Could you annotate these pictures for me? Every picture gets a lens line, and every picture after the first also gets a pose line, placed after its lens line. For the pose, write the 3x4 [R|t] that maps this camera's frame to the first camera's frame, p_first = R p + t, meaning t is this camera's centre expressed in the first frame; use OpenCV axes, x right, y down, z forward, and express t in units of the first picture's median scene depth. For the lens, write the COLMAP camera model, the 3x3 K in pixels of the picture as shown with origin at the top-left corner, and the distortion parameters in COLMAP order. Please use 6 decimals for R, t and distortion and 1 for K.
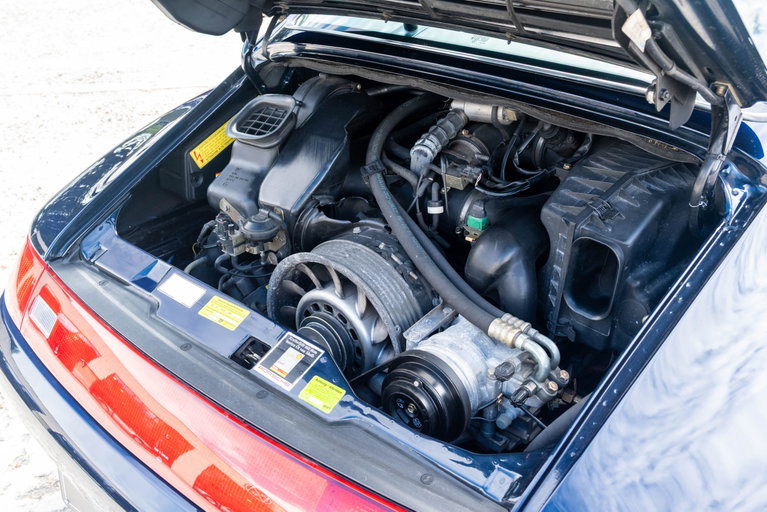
lens RADIAL K [[731.6, 0, 383.7], [0, 731.6, 257.3], [0, 0, 1]] dist [-0.045331, 0.000000]
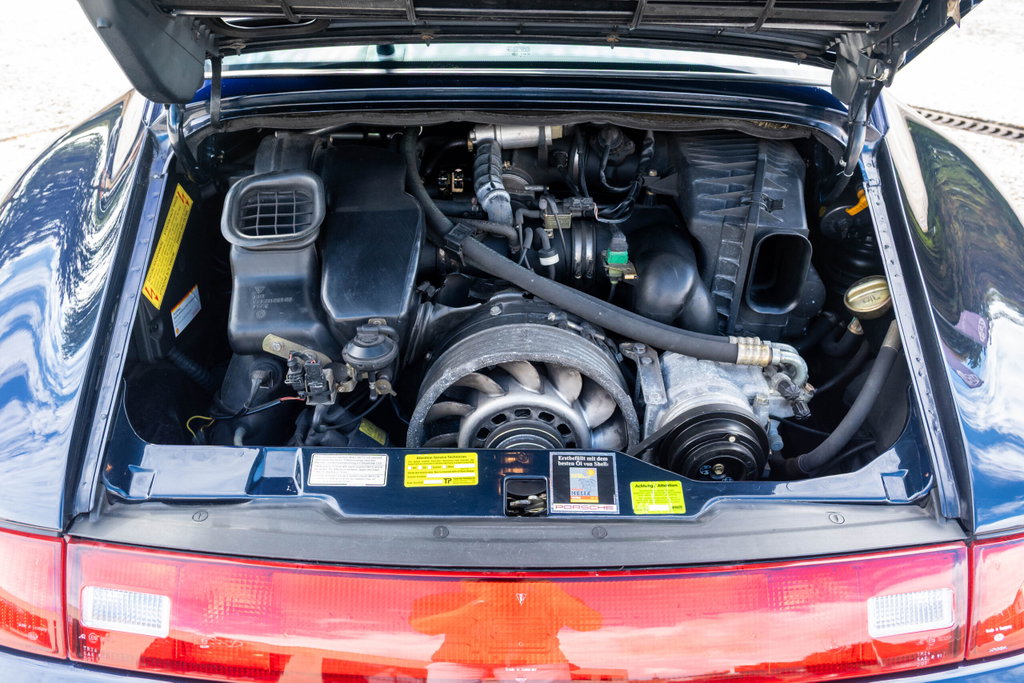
lens RADIAL K [[854.8, 0, 518.6], [0, 854.8, 340.2], [0, 0, 1]] dist [-0.028459, -0.001846]
pose [[0.758078, -0.334191, 0.560031, -0.549996], [0.302982, 0.940902, 0.151343, -0.140258], [-0.577512, 0.054950, 0.814531, 0.232825]]
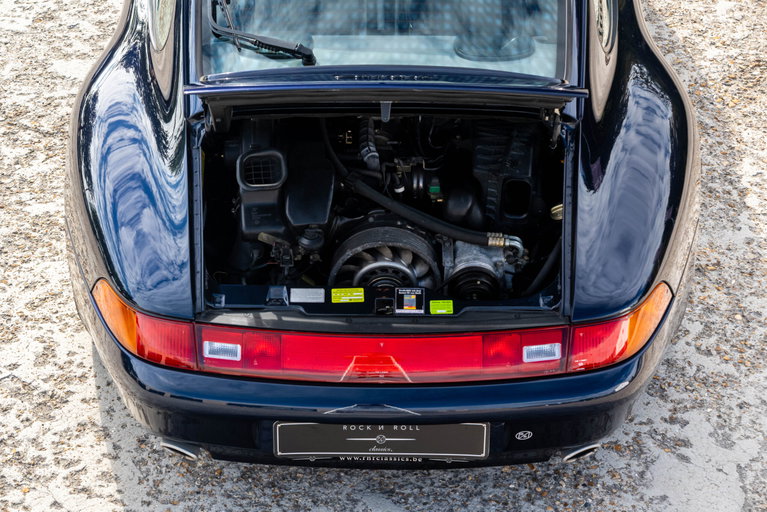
lens RADIAL K [[1701.1, 0, 367.8], [0, 1701.1, 264.3], [0, 0, 1]] dist [0.015737, 0.000000]
pose [[0.771743, -0.381921, 0.508477, -1.974652], [0.308150, 0.924020, 0.226344, -0.792139], [-0.556288, -0.017992, 0.830795, -2.089075]]
